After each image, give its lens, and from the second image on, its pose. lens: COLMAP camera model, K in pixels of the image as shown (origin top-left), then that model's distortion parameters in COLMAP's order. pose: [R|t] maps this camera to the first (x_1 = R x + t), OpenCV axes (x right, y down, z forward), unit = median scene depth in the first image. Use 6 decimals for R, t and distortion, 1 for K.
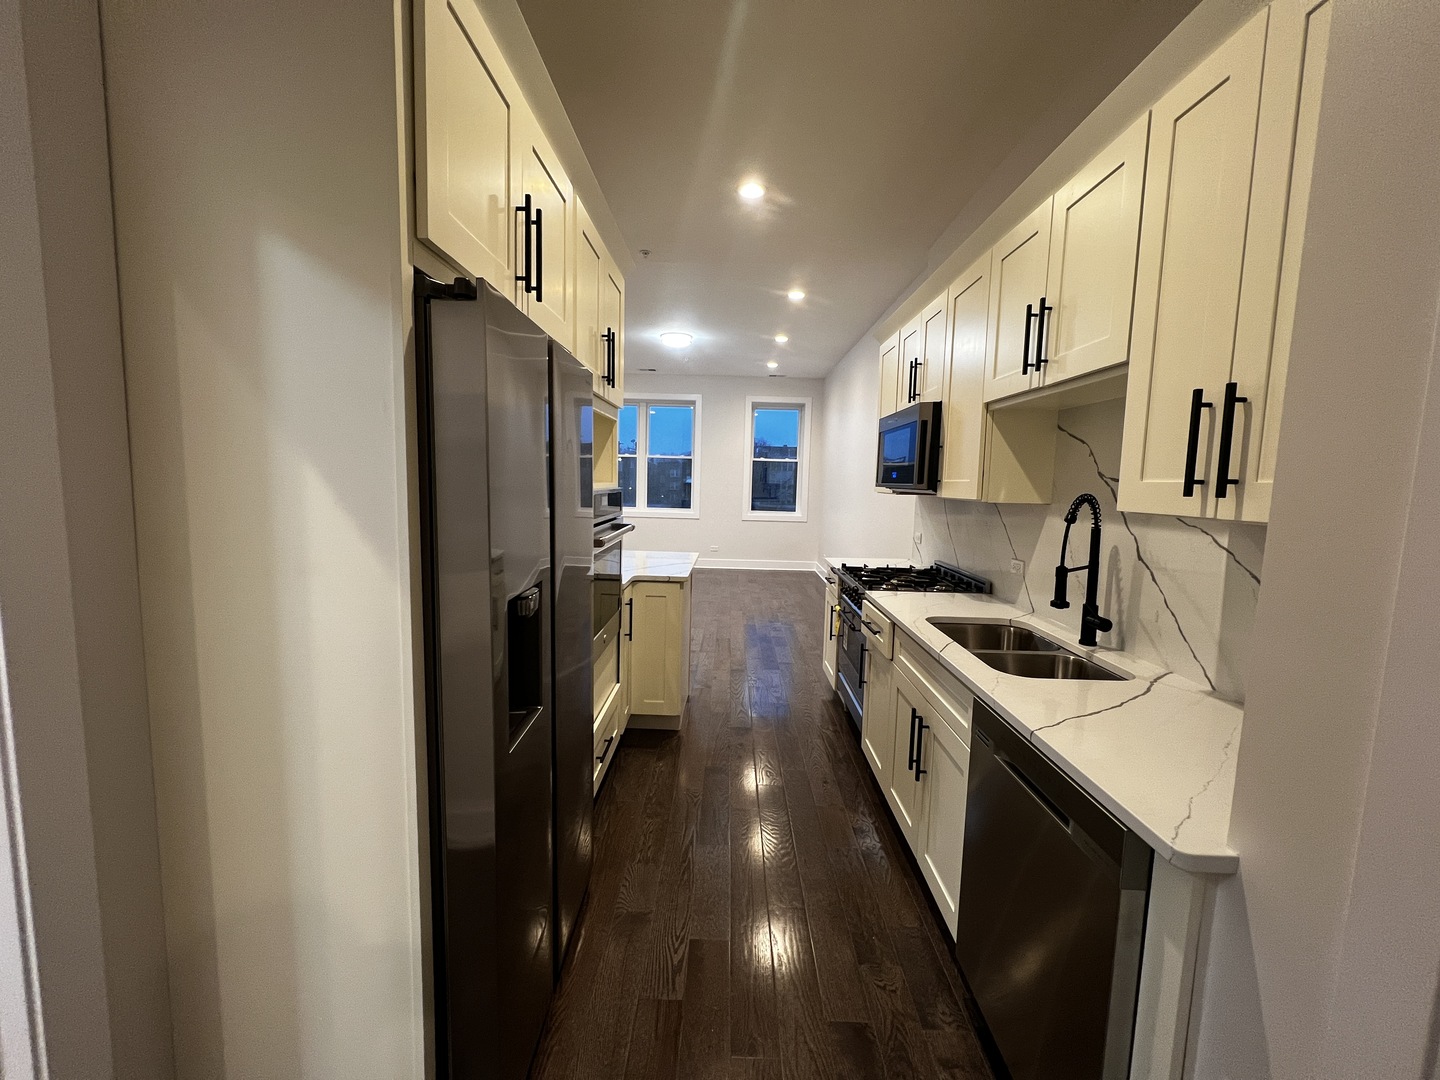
lens RADIAL K [[577.9, 0, 719.1], [0, 577.9, 538.2], [0, 0, 1]] dist [0.000577, 0.000043]
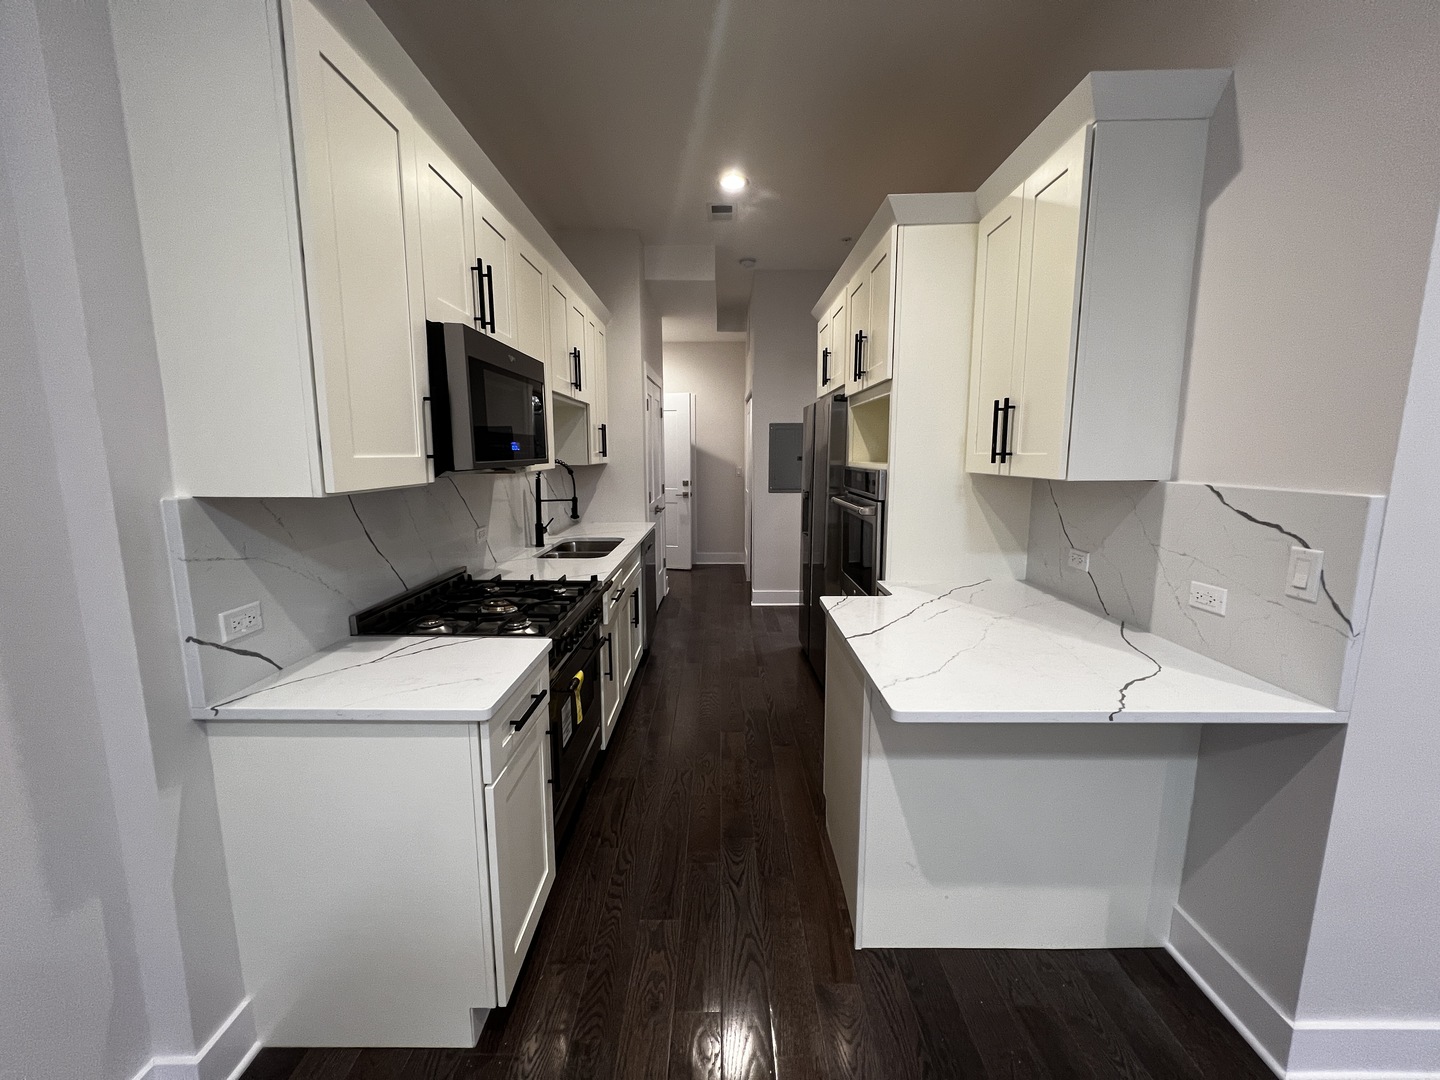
lens RADIAL K [[577.9, 0, 719.1], [0, 577.9, 538.2], [0, 0, 1]] dist [0.000577, 0.000043]
pose [[-0.999621, -0.019902, -0.019014, 0.089219], [-0.024015, 0.968154, 0.249203, -0.190369], [0.013449, 0.249565, -0.968265, 1.783409]]
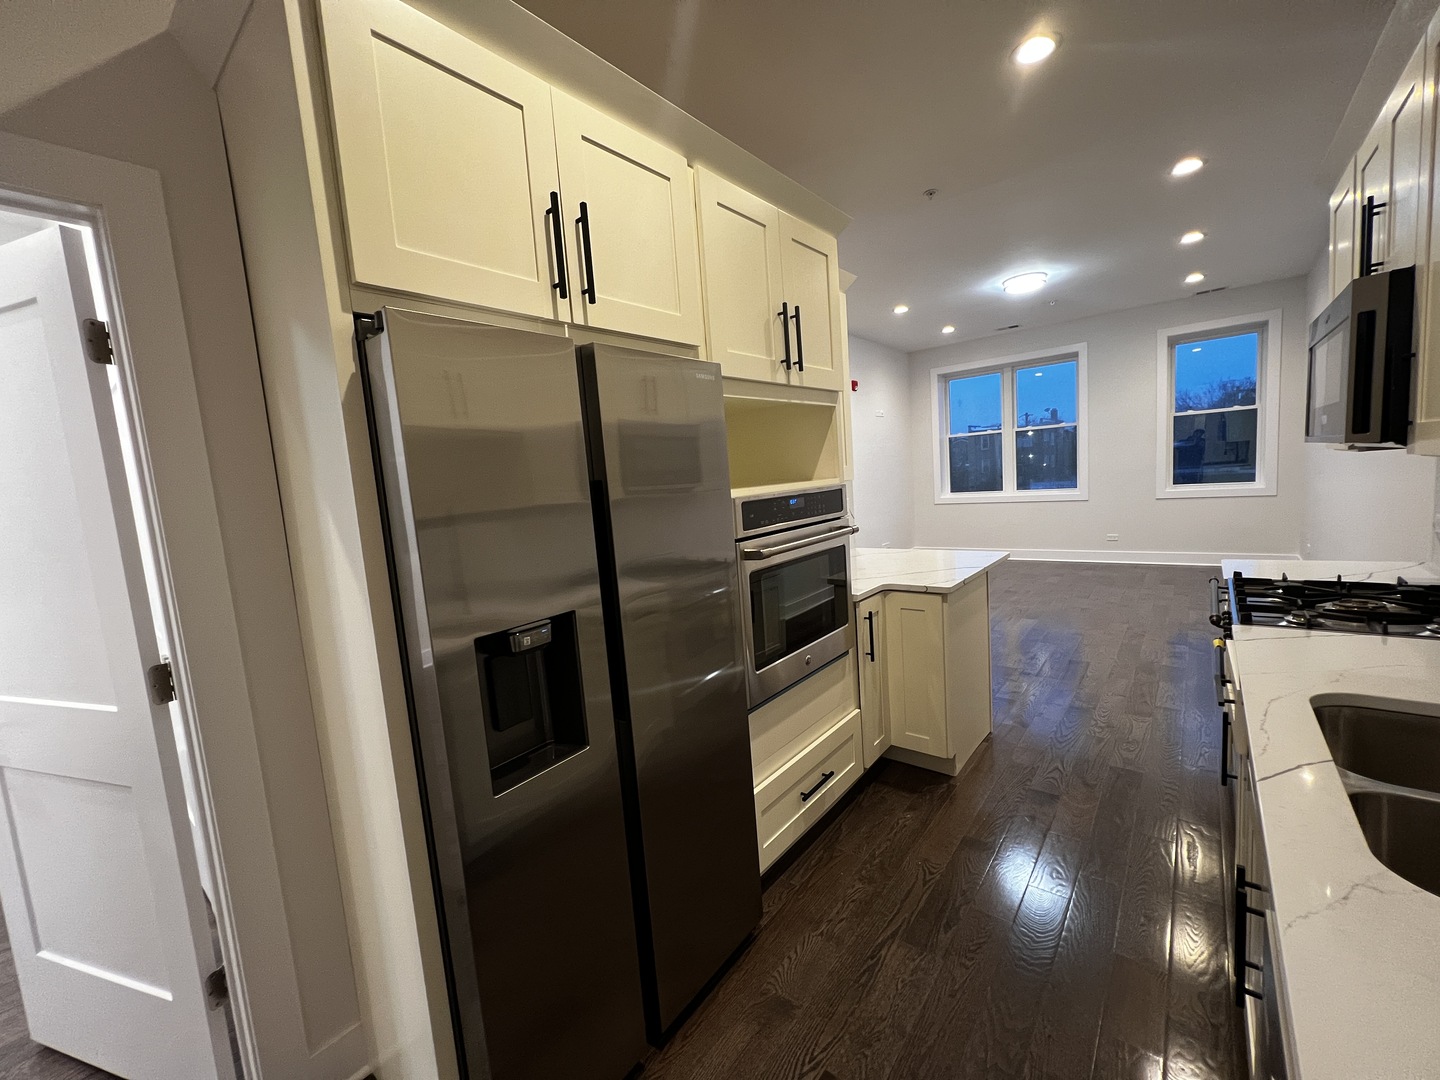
lens RADIAL K [[577.9, 0, 719.1], [0, 577.9, 538.2], [0, 0, 1]] dist [0.000577, 0.000043]
pose [[0.779950, -0.017221, -0.625605, 0.207537], [0.031373, 0.999440, 0.011602, -0.020733], [0.625055, -0.028676, 0.780054, 0.200650]]
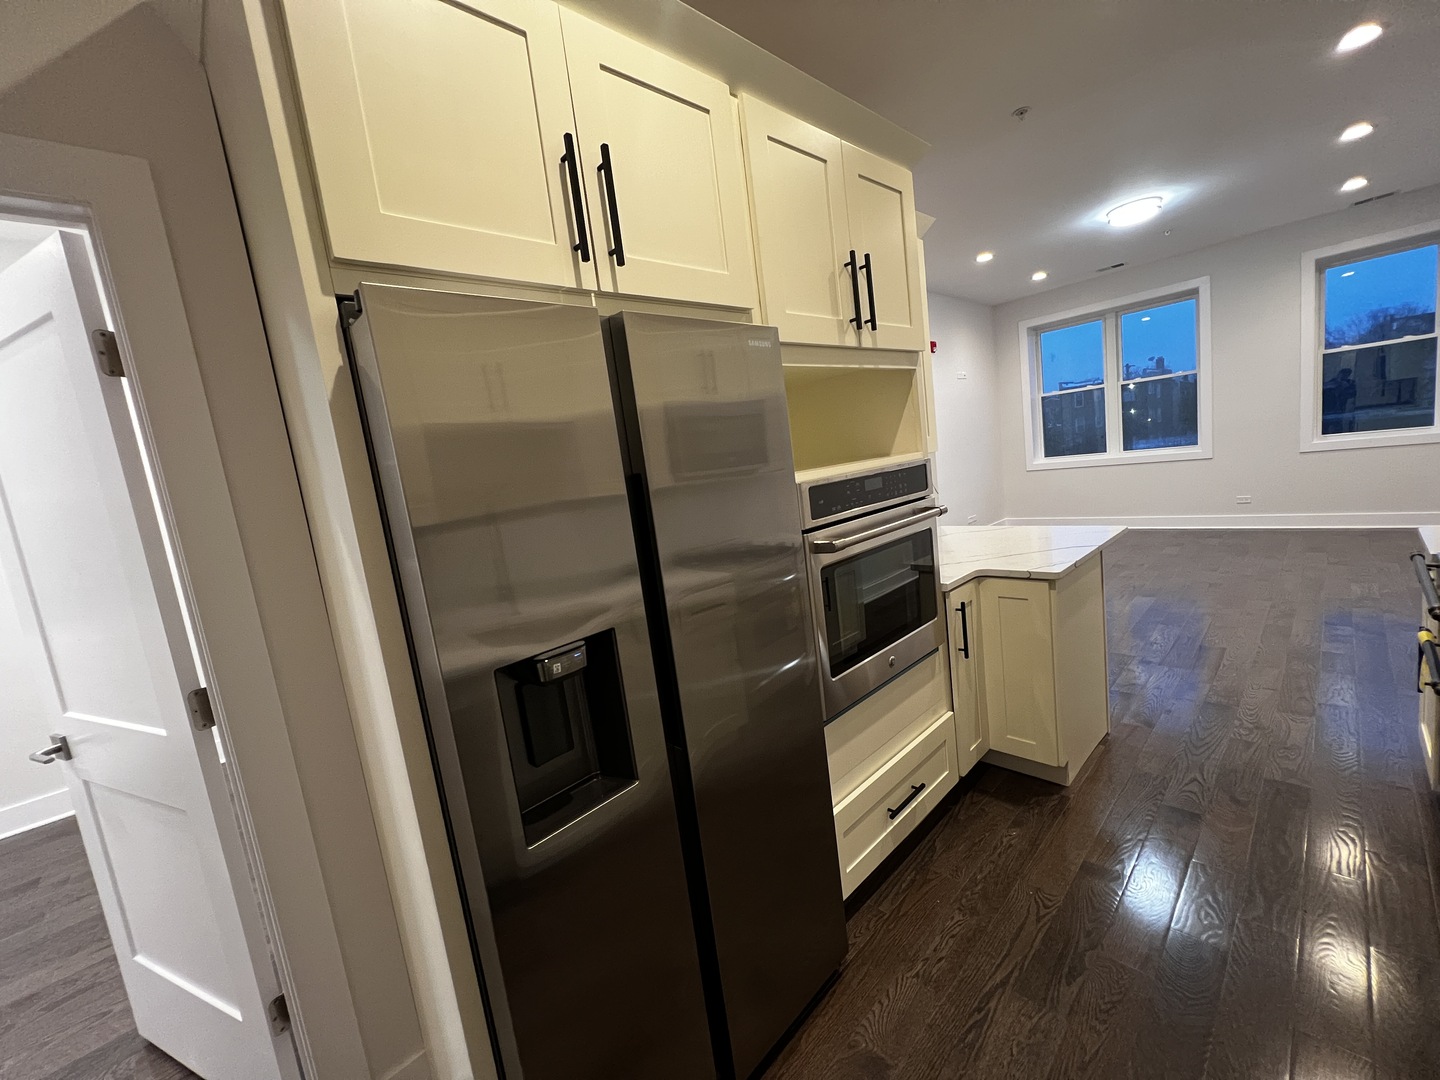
lens RADIAL K [[577.9, 0, 719.1], [0, 577.9, 538.2], [0, 0, 1]] dist [0.000577, 0.000043]
pose [[0.693485, -0.018316, -0.720238, 0.168568], [0.071822, 0.996455, 0.043814, -0.033784], [0.716882, -0.082114, 0.692342, 0.263600]]
